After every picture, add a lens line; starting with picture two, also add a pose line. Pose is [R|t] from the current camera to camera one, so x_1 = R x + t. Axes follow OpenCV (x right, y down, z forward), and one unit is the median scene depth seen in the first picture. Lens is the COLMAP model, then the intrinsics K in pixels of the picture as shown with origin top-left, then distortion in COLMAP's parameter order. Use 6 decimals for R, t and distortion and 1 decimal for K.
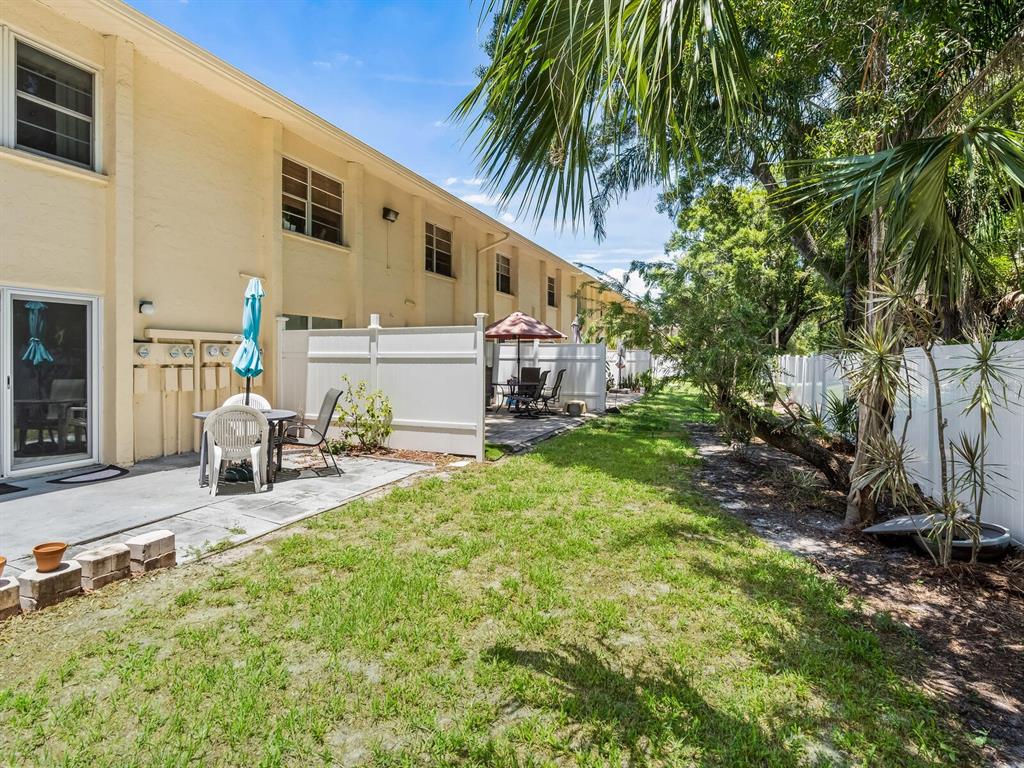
lens RADIAL K [[554.3, 0, 508.0], [0, 554.3, 378.5], [0, 0, 1]] dist [-0.003724, 0.000524]
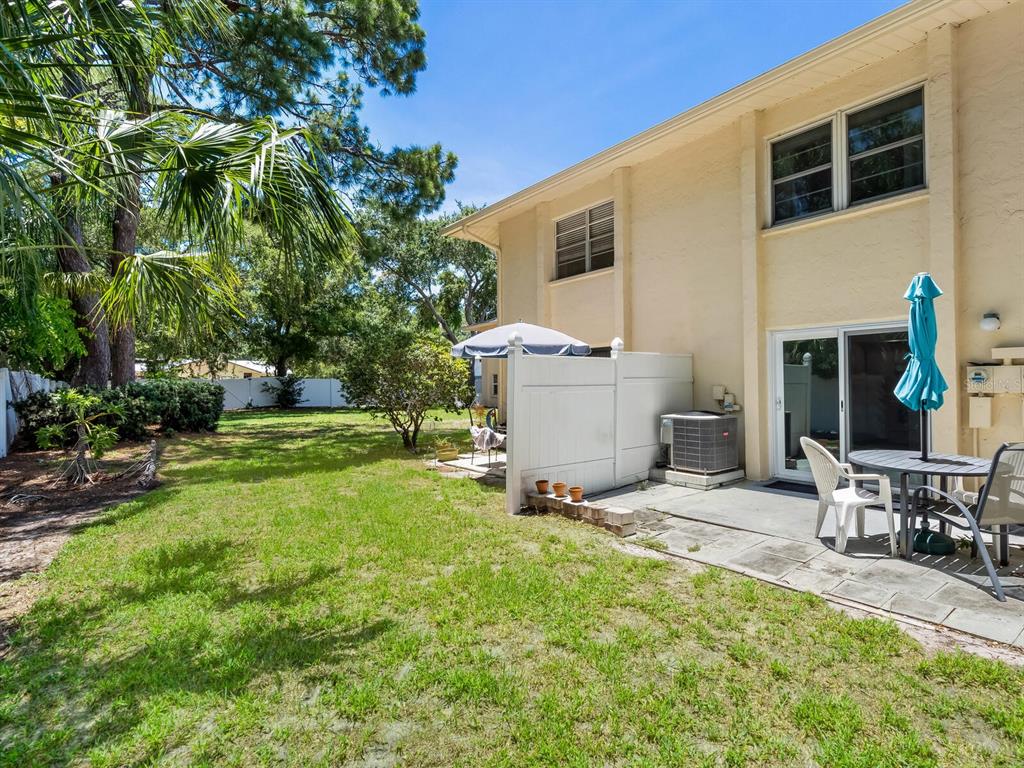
lens RADIAL K [[528.0, 0, 503.0], [0, 528.0, 387.5], [0, 0, 1]] dist [0.000524, 0.001659]
pose [[-0.526817, -0.004353, -0.849968, 0.342020], [-0.033354, 0.999323, 0.015555, -0.020030], [0.849324, 0.036544, -0.526605, 0.748440]]
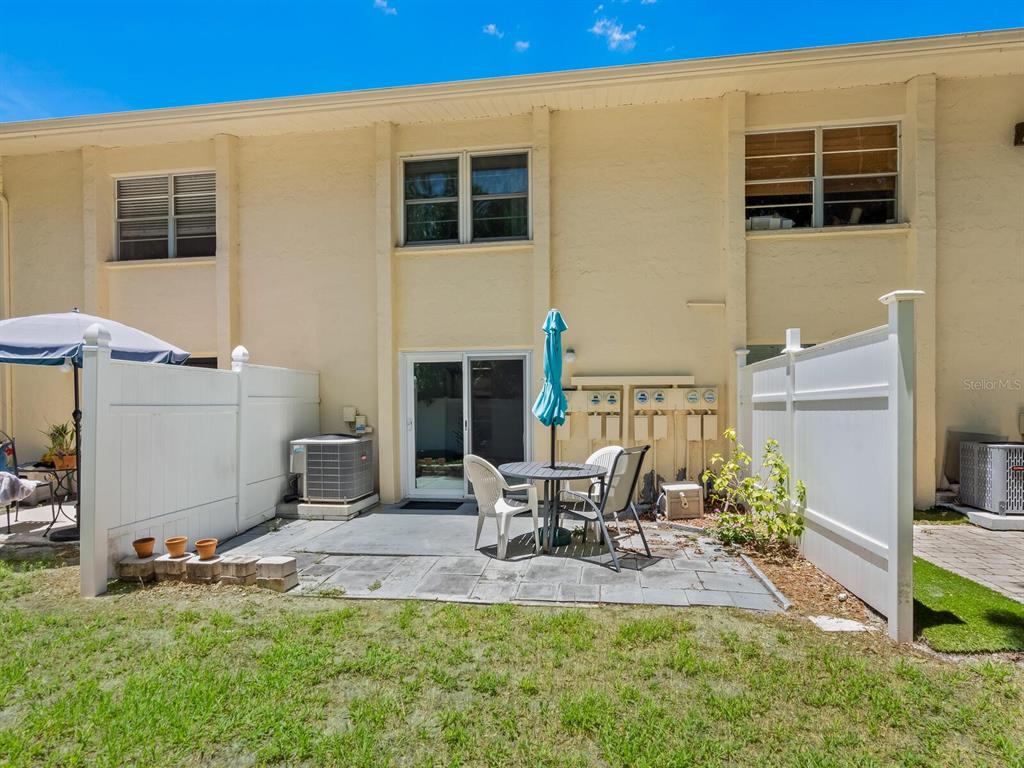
lens RADIAL K [[559.9, 0, 519.1], [0, 559.9, 419.2], [0, 0, 1]] dist [-0.001170, 0.001484]
pose [[0.230684, 0.009683, -0.972980, 0.303345], [-0.031677, 0.999495, 0.002436, -0.010761], [0.972513, 0.030260, 0.230875, 0.626207]]
